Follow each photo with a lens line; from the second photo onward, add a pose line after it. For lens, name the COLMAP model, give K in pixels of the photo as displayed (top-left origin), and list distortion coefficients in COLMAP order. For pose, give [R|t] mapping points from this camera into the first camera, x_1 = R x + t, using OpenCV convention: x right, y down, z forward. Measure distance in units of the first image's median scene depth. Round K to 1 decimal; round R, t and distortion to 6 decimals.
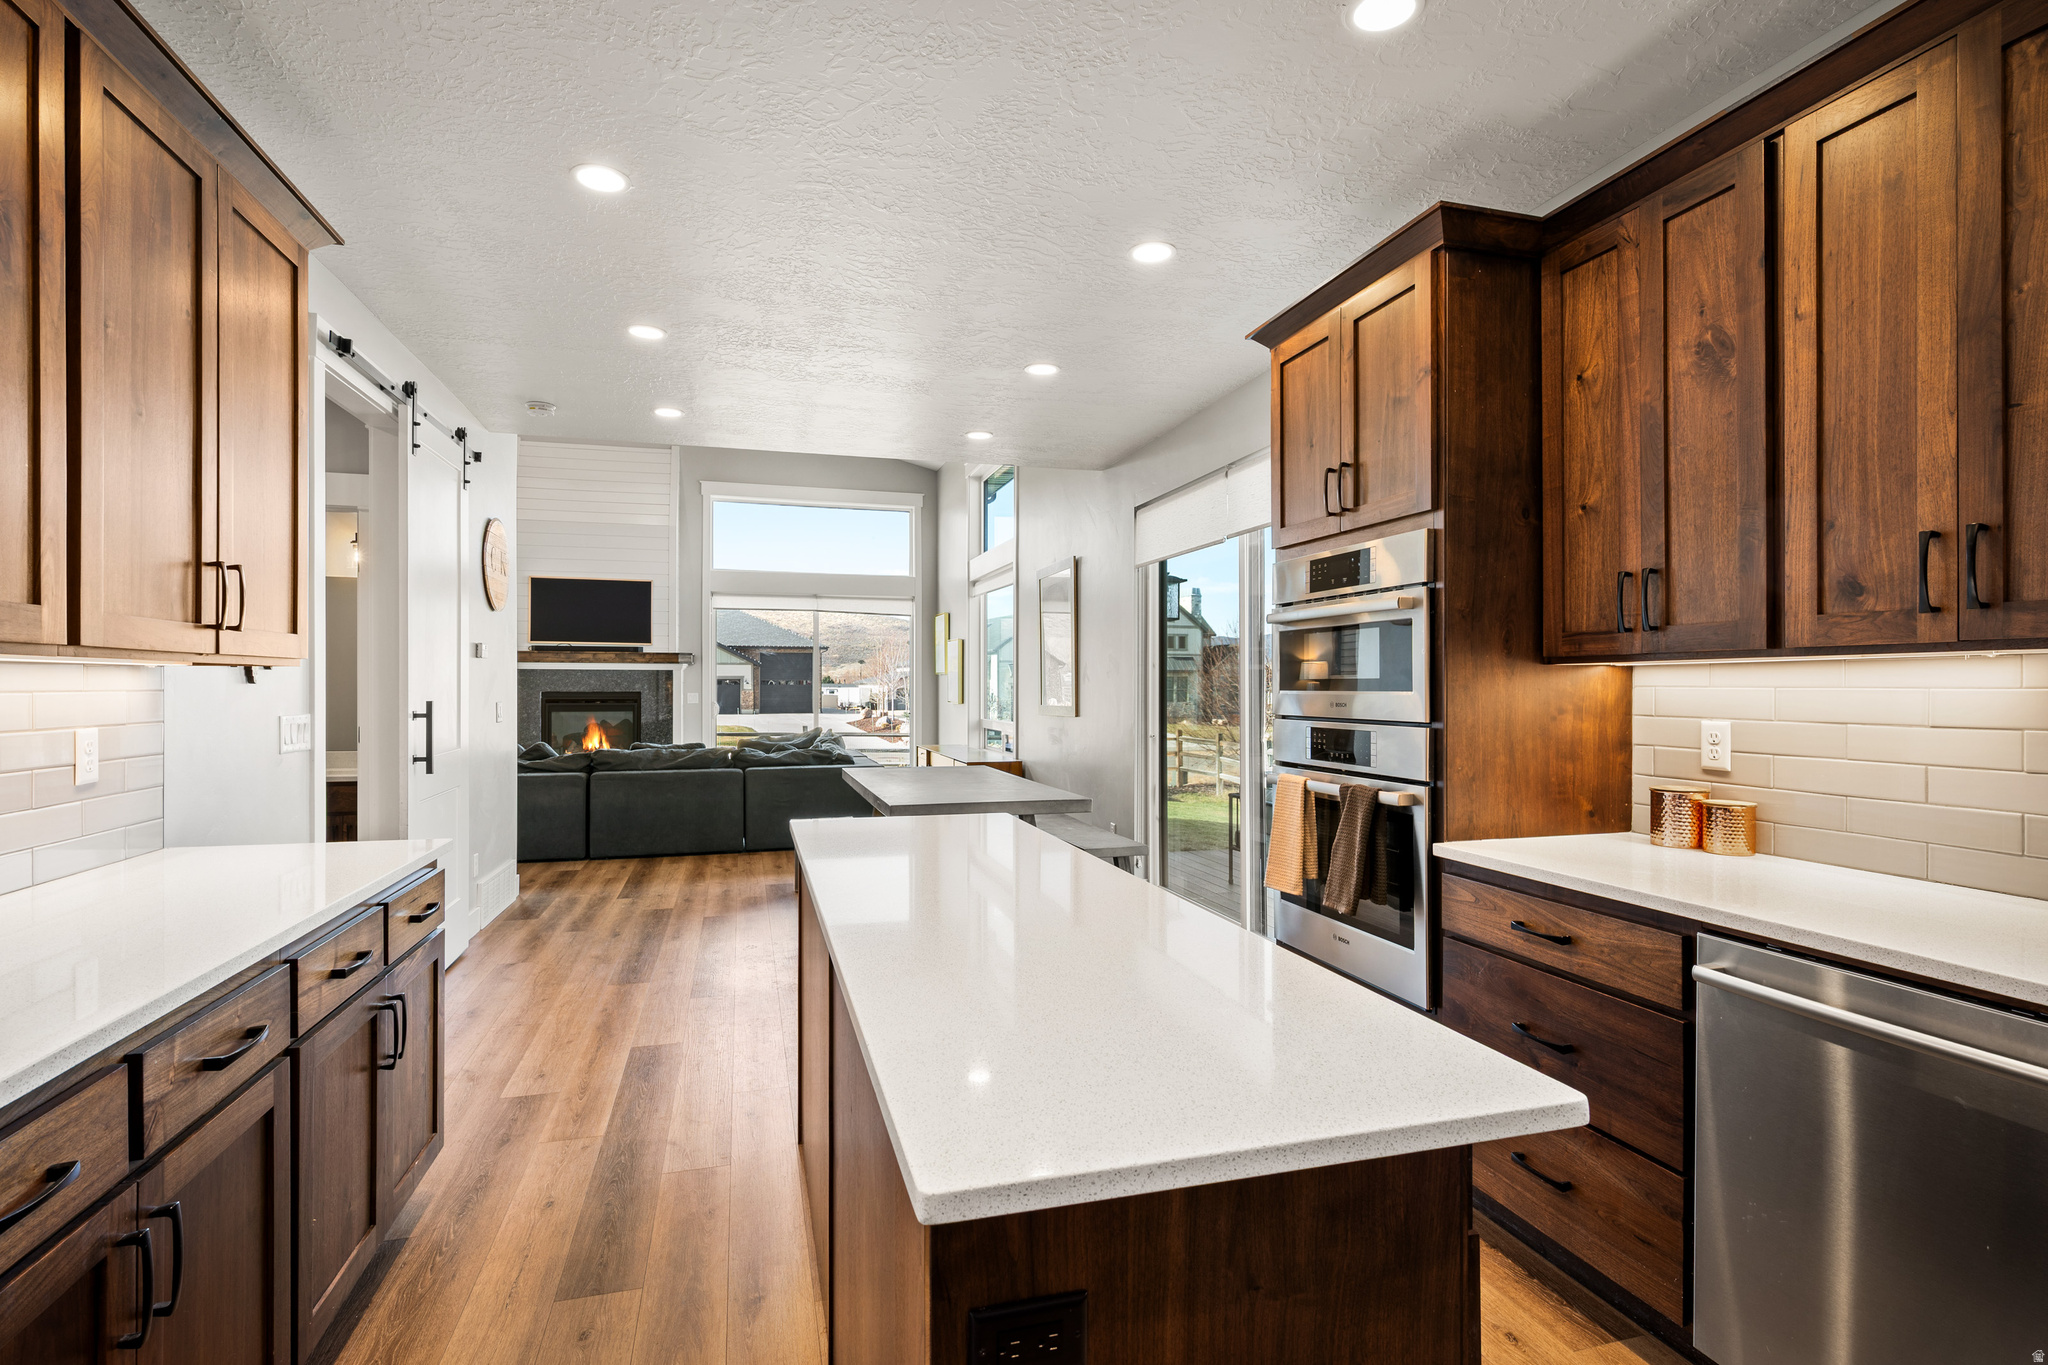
lens RADIAL K [[989.5, 0, 1025.1], [0, 989.5, 684.4], [0, 0, 1]] dist [-0.002383, -0.000193]
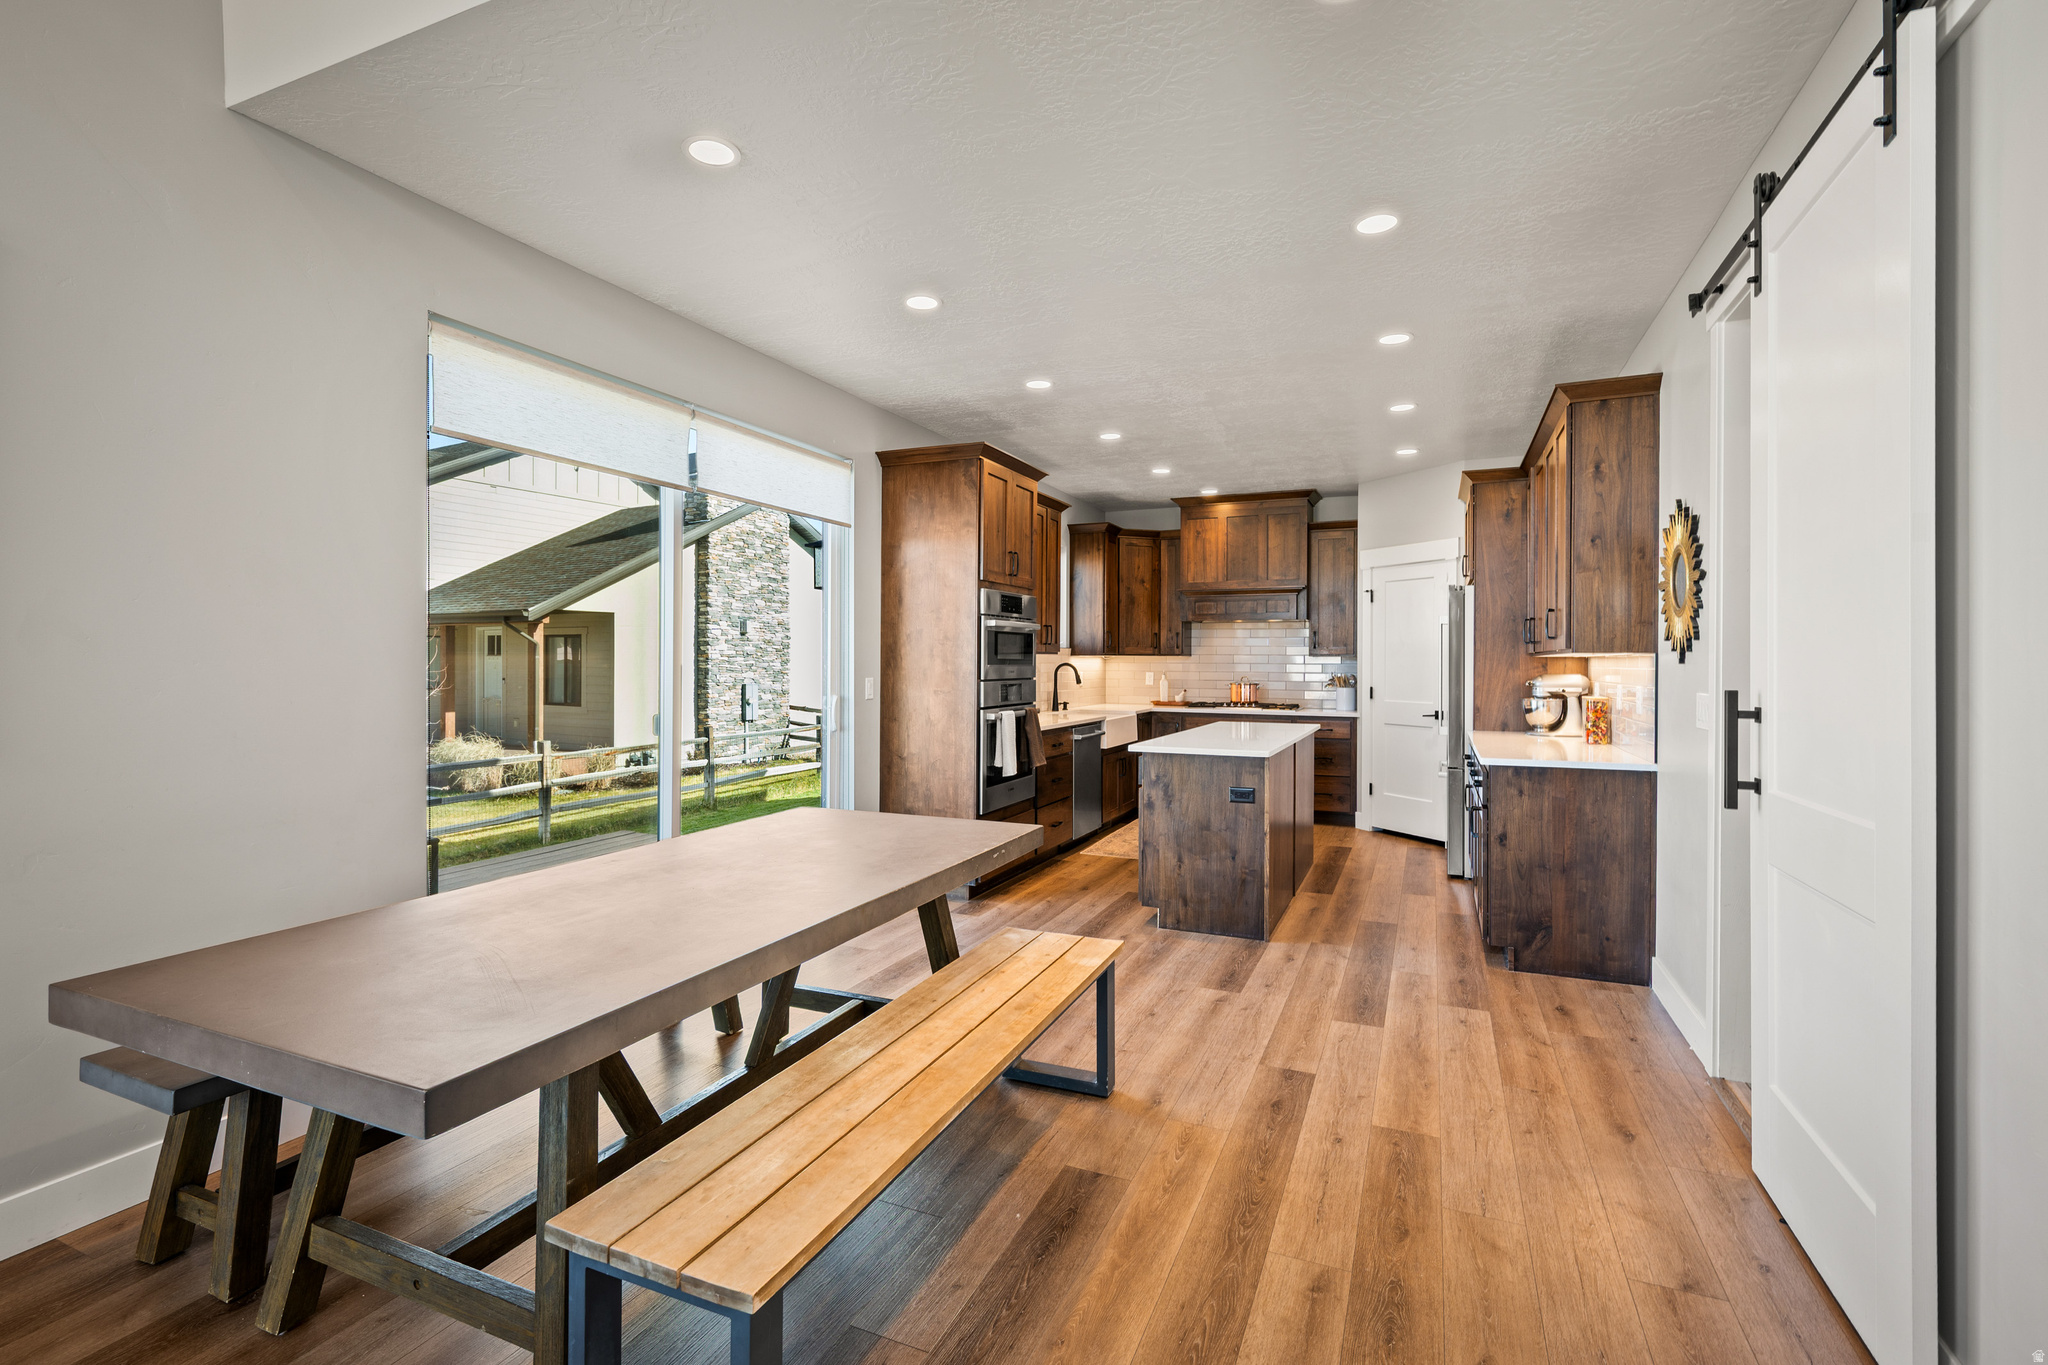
lens RADIAL K [[947.7, 0, 995.6], [0, 947.7, 662.9], [0, 0, 1]] dist [0.000617, 0.000105]
pose [[-0.759380, -0.003841, 0.650636, -0.887015], [-0.005887, 0.999982, -0.000967, 0.004470], [-0.650621, -0.004565, -0.759389, 2.434945]]
